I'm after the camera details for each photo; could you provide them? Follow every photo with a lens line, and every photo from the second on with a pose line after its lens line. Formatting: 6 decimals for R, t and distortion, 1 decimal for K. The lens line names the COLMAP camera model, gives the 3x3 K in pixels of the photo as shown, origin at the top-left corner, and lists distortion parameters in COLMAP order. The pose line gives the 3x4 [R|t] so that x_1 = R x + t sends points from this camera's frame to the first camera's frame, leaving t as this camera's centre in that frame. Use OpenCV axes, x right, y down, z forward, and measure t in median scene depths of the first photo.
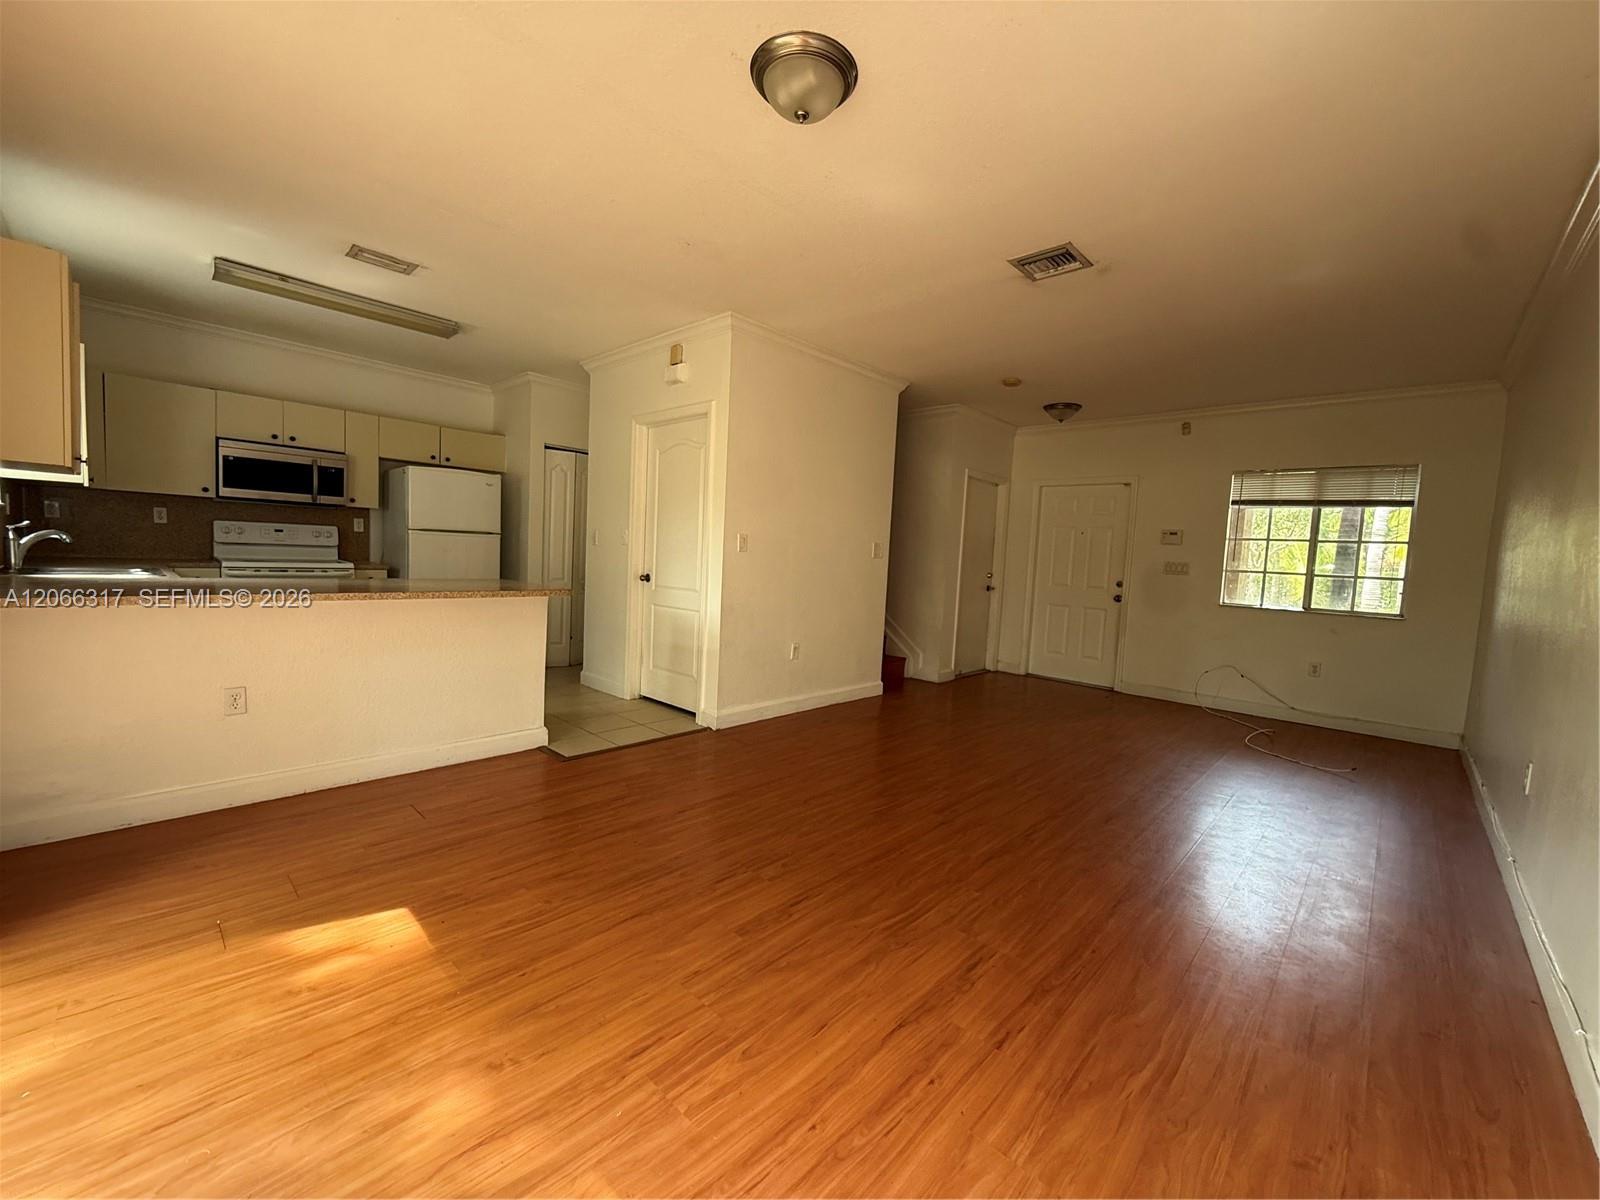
lens RADIAL K [[637.2, 0, 802.1], [0, 637.2, 597.3], [0, 0, 1]] dist [-0.000368, -0.000108]
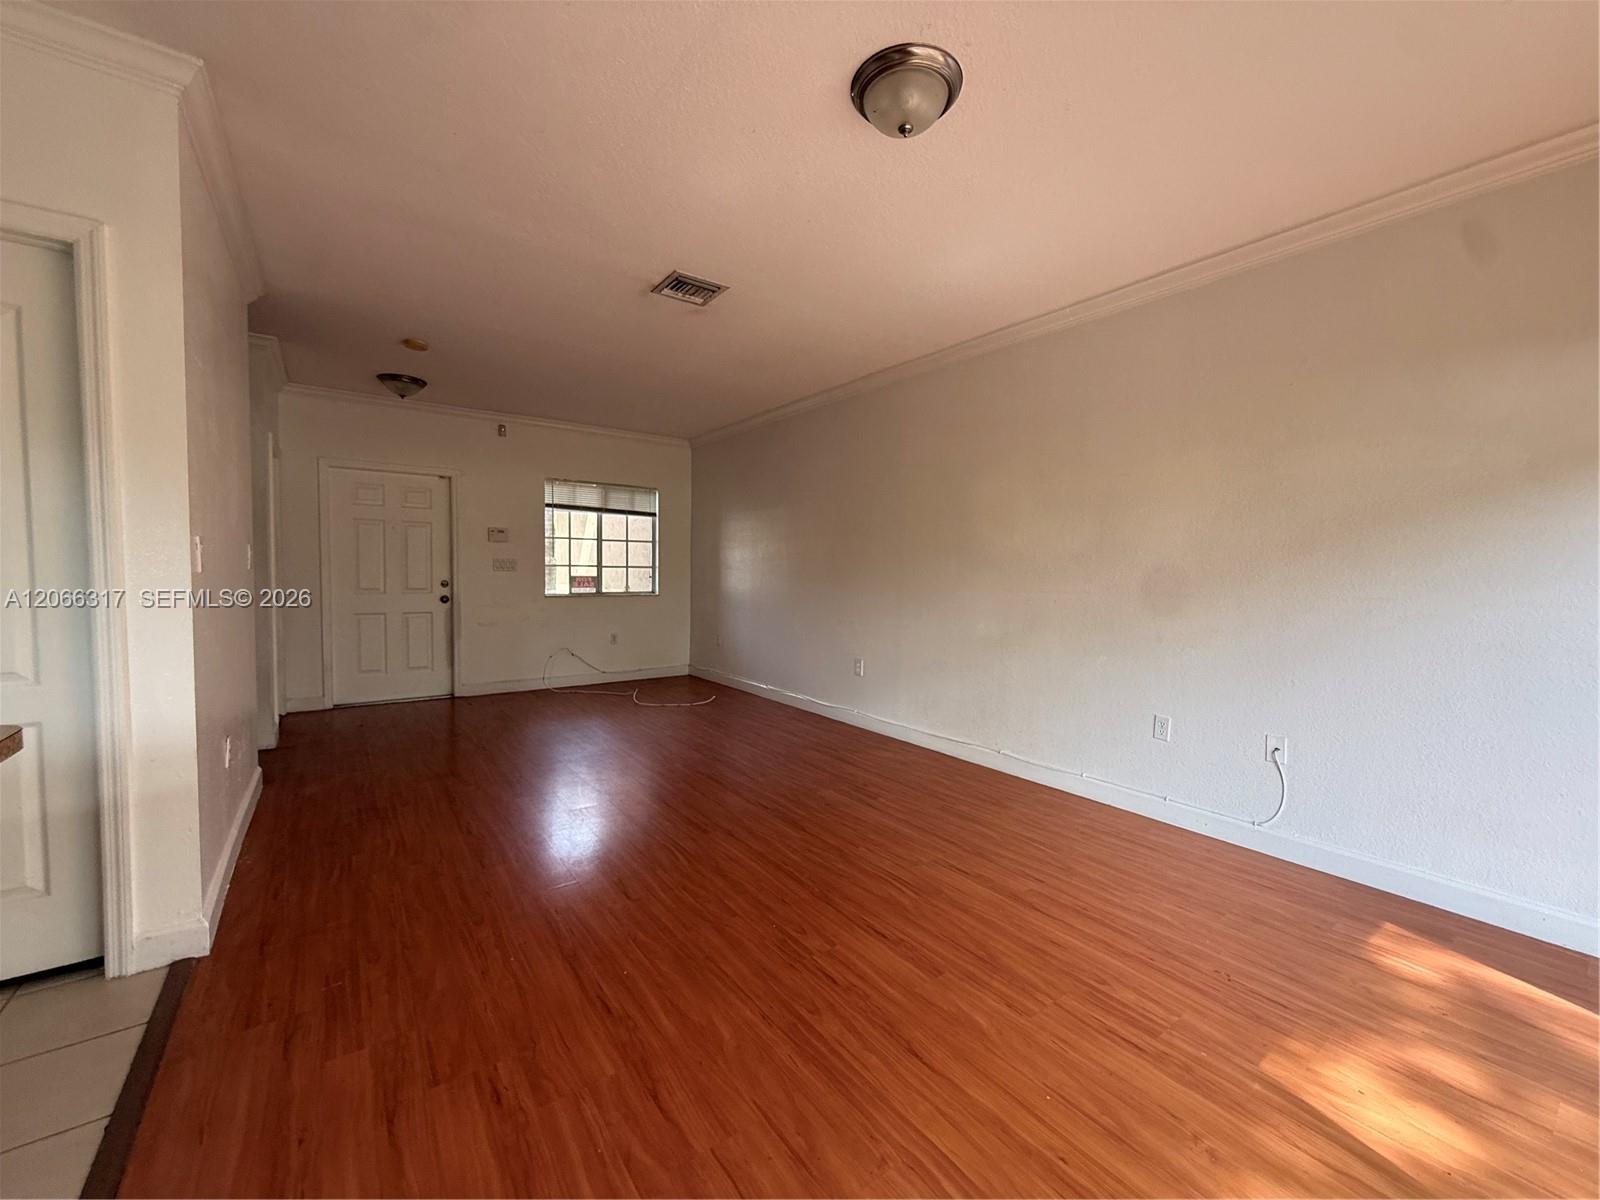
lens RADIAL K [[637.2, 0, 799.1], [0, 637.2, 598.6], [0, 0, 1]] dist [-0.000368, -0.000108]
pose [[0.193048, -0.092485, 0.976821, -0.474698], [0.065769, 0.994528, 0.081164, -0.060819], [-0.978983, 0.048576, 0.198074, 0.454173]]
